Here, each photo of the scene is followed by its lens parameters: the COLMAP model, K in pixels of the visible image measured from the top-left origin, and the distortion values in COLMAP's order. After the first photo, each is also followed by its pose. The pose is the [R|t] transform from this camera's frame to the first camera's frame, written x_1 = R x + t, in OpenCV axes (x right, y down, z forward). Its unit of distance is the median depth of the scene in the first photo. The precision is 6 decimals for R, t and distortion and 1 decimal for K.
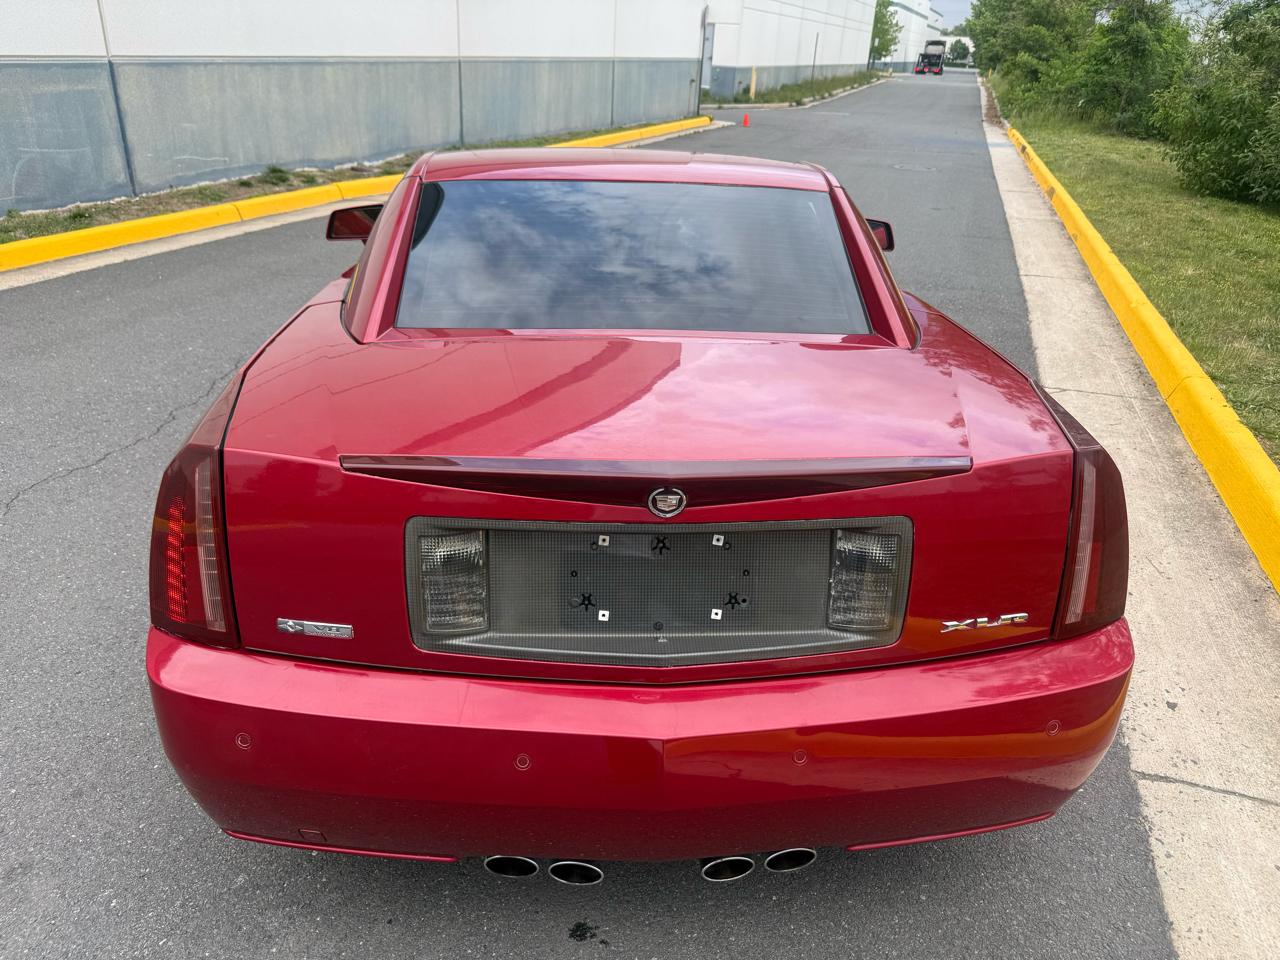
lens RADIAL K [[911.1, 0, 637.0], [0, 911.1, 484.0], [0, 0, 1]] dist [0.001428, -0.011060]
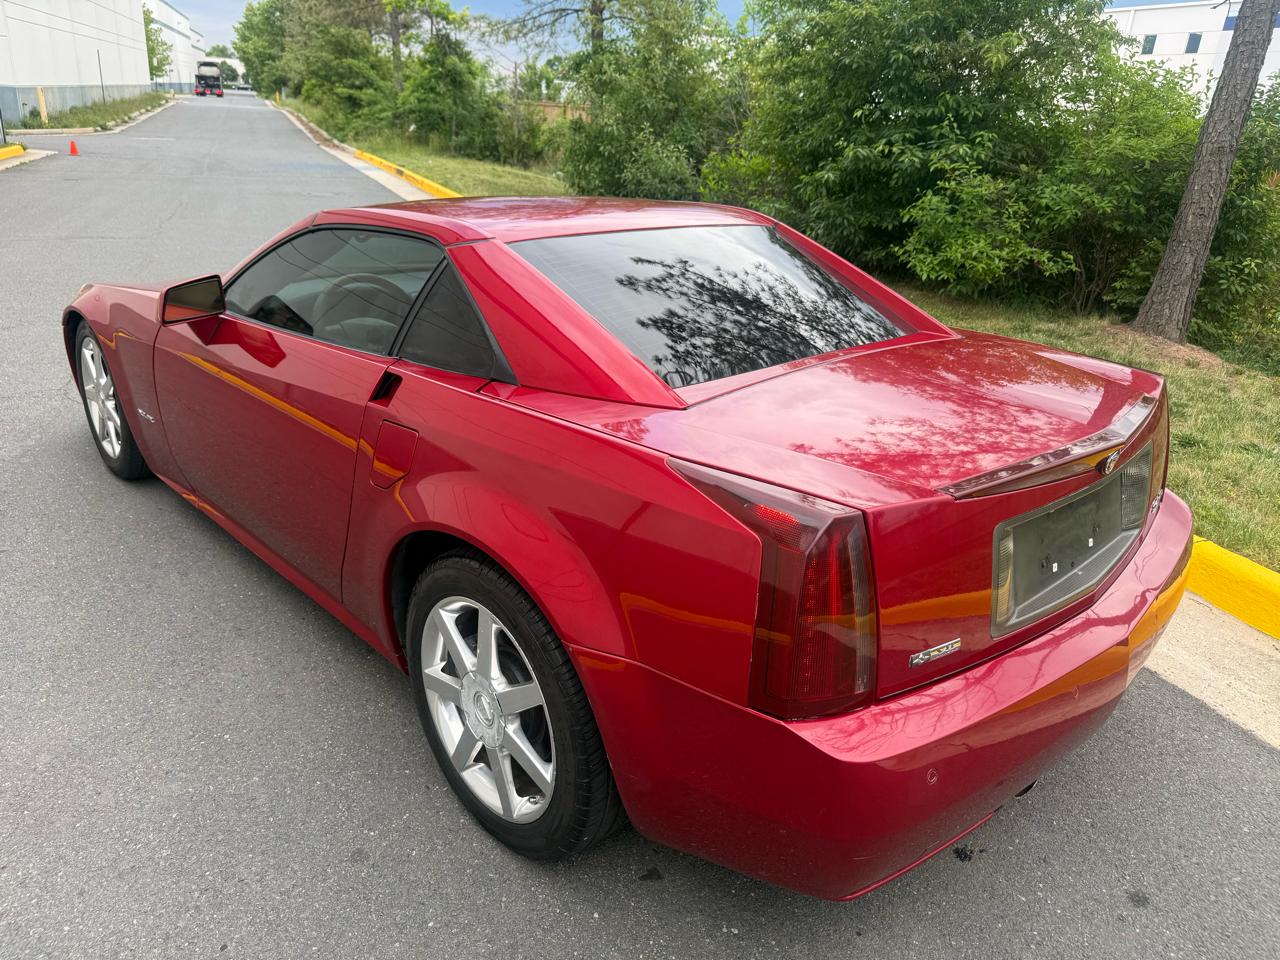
lens RADIAL K [[911.1, 0, 638.9], [0, 911.1, 485.4], [0, 0, 1]] dist [0.001428, -0.011060]
pose [[0.766176, -0.233899, 0.598553, -0.206364], [0.245807, 0.967248, 0.063330, -0.032139], [-0.593762, 0.098607, 0.798576, 0.053548]]
